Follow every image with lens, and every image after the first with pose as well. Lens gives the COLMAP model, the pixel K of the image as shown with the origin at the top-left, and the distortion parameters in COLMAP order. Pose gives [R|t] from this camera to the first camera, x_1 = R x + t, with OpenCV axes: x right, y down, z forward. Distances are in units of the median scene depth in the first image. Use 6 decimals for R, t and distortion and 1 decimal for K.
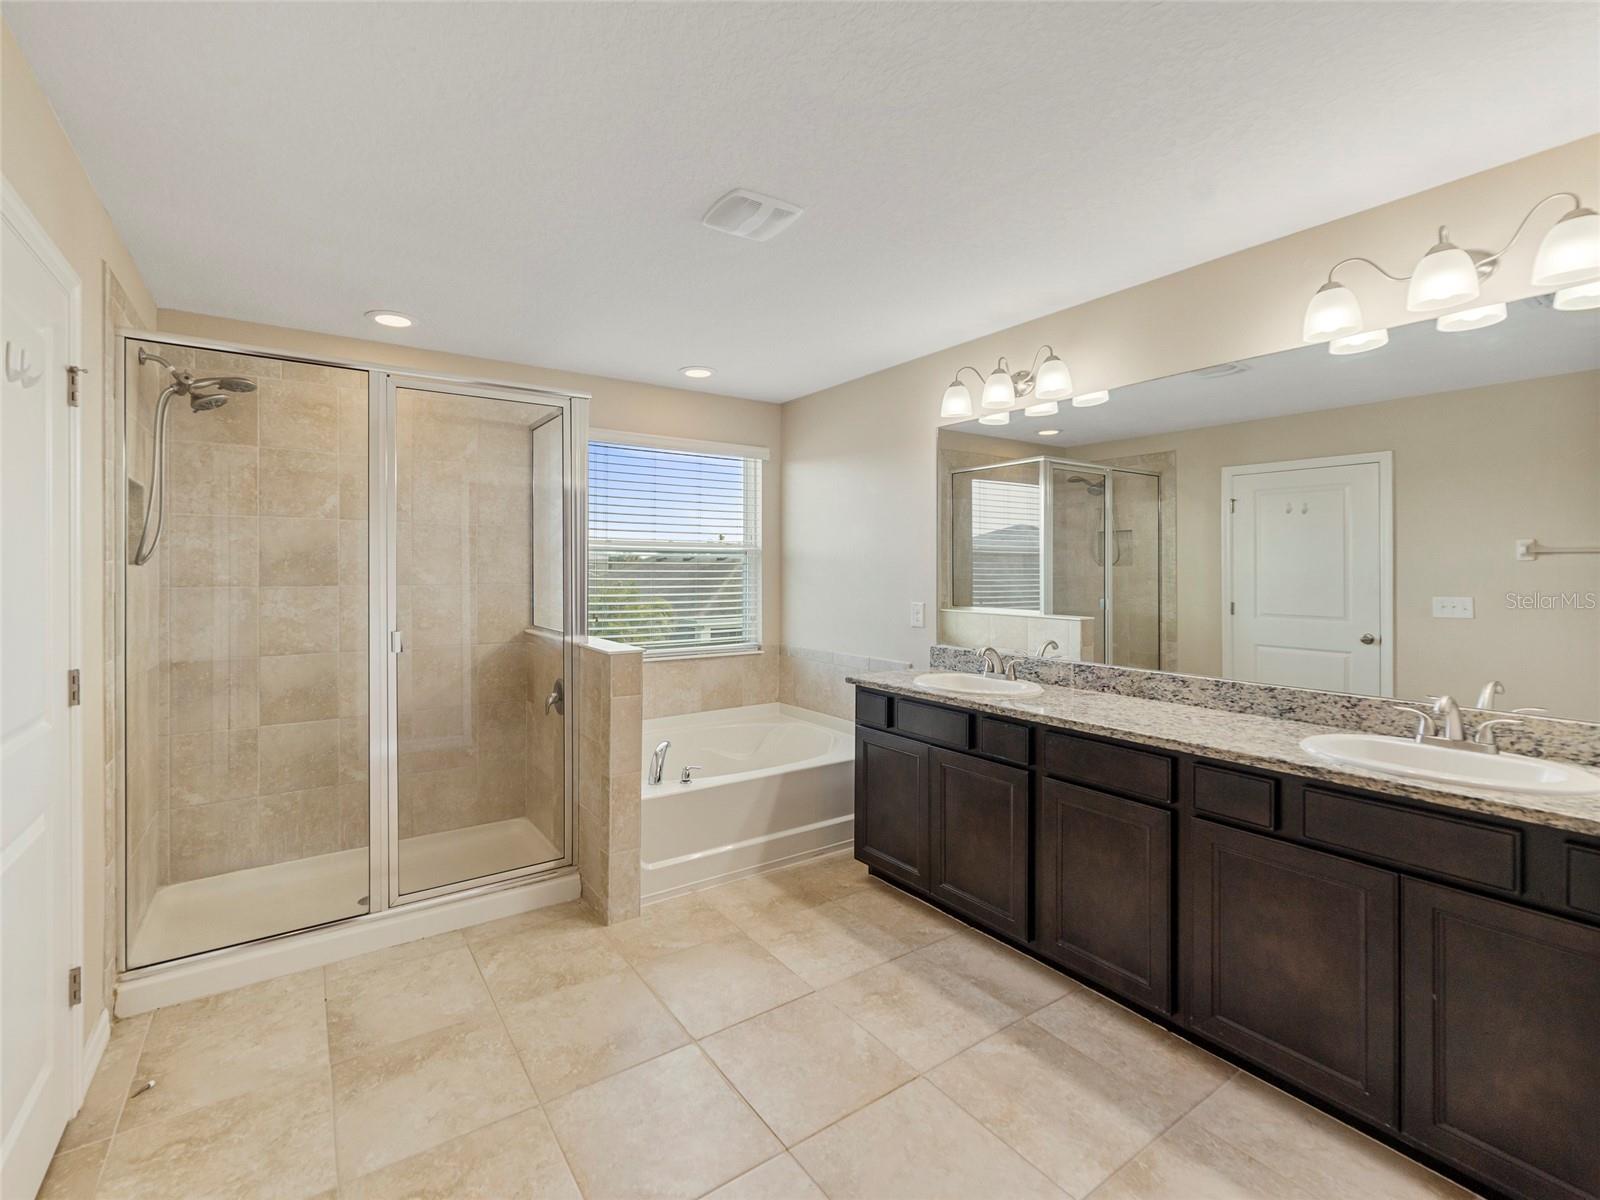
lens RADIAL K [[719.0, 0, 795.7], [0, 719.0, 574.7], [0, 0, 1]] dist [0.010486, -0.000160]
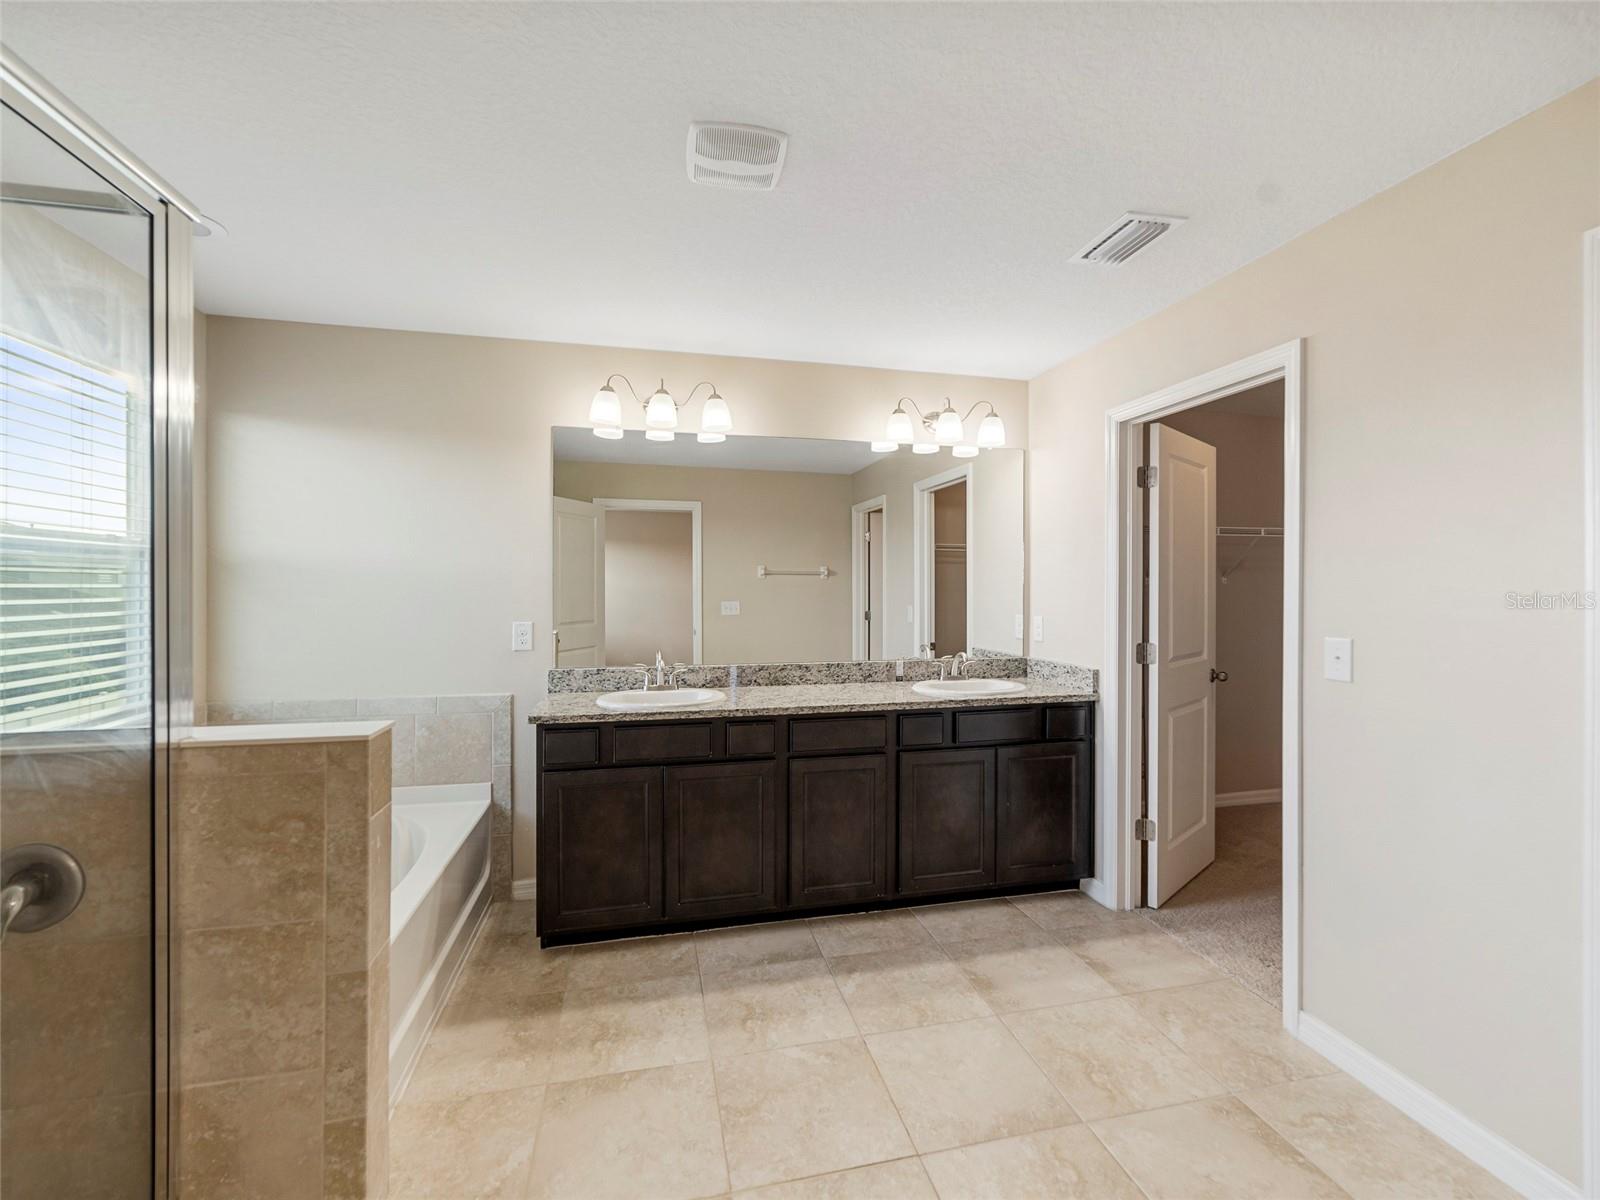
lens RADIAL K [[674.8, 0, 802.0], [0, 674.8, 588.0], [0, 0, 1]] dist [0.001184, 0.000510]
pose [[0.365413, -0.003013, 0.930841, -0.655784], [0.002802, 0.999994, 0.002137, -0.004067], [-0.930841, 0.001828, 0.365419, 0.553136]]
